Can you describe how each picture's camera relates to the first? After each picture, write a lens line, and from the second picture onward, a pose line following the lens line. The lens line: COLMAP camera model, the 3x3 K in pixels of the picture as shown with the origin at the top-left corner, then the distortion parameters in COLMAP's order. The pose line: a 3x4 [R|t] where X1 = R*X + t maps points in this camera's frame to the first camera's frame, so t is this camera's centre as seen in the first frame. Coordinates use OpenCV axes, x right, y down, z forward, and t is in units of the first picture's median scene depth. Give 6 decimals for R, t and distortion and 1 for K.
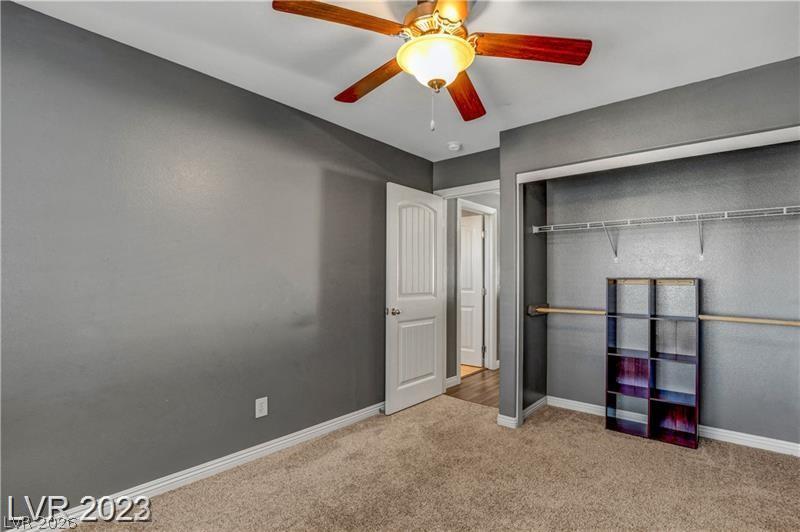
lens RADIAL K [[362.0, 0, 405.0], [0, 362.0, 269.8], [0, 0, 1]] dist [-0.024373, 0.000949]
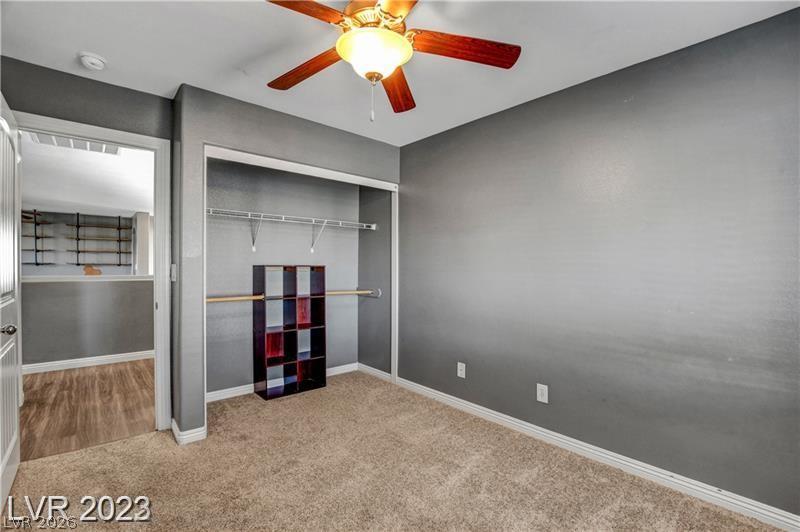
lens RADIAL K [[362.0, 0, 408.4], [0, 362.0, 267.7], [0, 0, 1]] dist [-0.024373, 0.000949]
pose [[0.164965, -0.007931, 0.986267, -0.471868], [-0.024794, 0.999618, 0.012185, 0.005031], [-0.985988, -0.026463, 0.164706, 0.387424]]
